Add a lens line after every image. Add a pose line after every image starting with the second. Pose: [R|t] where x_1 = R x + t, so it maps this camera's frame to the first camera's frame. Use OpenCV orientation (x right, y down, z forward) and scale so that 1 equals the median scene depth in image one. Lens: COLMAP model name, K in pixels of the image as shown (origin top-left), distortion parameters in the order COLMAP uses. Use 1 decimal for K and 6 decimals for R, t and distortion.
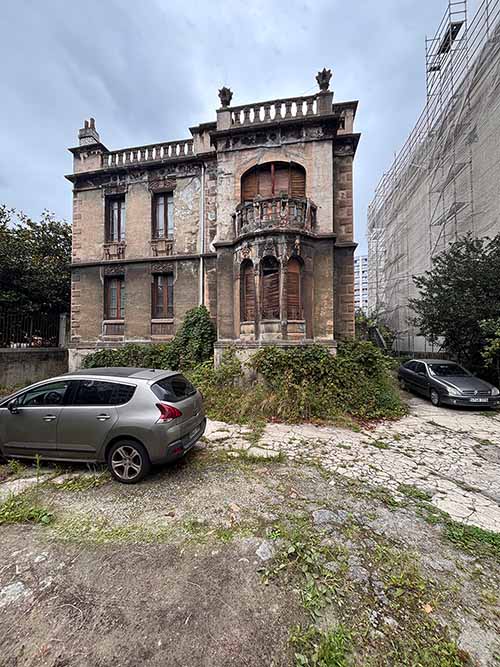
lens RADIAL K [[277.4, 0, 250.0], [0, 277.4, 333.5], [0, 0, 1]] dist [-0.003503, -0.000280]
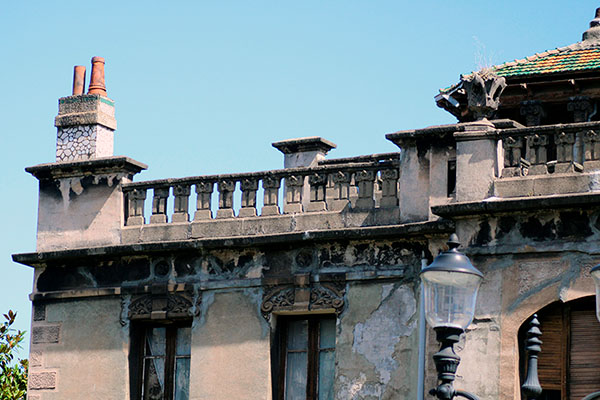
lens RADIAL K [[2814.8, 0, 300.0], [0, 2814.8, 200.0], [0, 0, 1]] dist [0.263937, 7.367753]
pose [[0.953236, -0.019146, -0.301620, 0.696016], [-0.035059, 0.984249, -0.173278, -0.089373], [0.300187, 0.175749, 0.937550, -2.176908]]
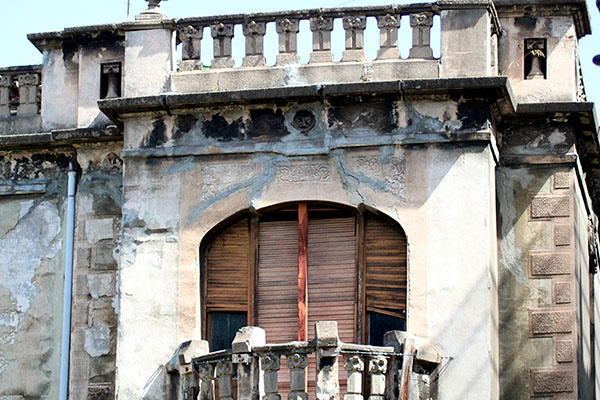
lens RADIAL K [[2102.2, 0, 300.0], [0, 2102.2, 200.0], [0, 0, 1]] dist [-0.211053, -0.341916]
pose [[0.999811, 0.005112, -0.018751, 0.107075], [-0.009477, 0.970549, -0.240719, -0.051356], [0.016968, 0.240851, 0.970414, -1.100649]]
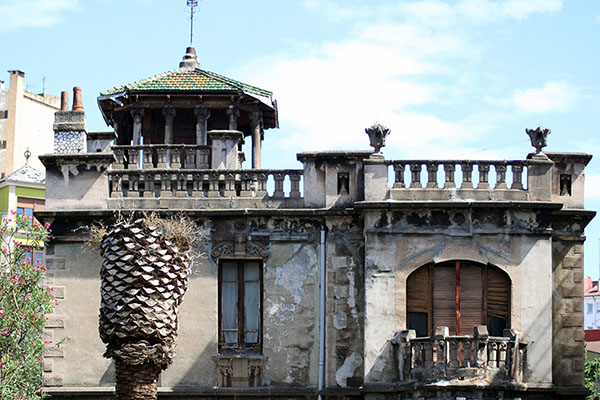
lens RADIAL K [[1981.2, 0, 300.0], [0, 1981.2, 200.0], [0, 0, 1]] dist [-0.178233, -1.882320]
pose [[0.986328, 0.036968, 0.160595, -0.853927], [-0.015441, 0.990959, -0.133275, -0.137549], [-0.164070, 0.128973, 0.977981, -2.850445]]
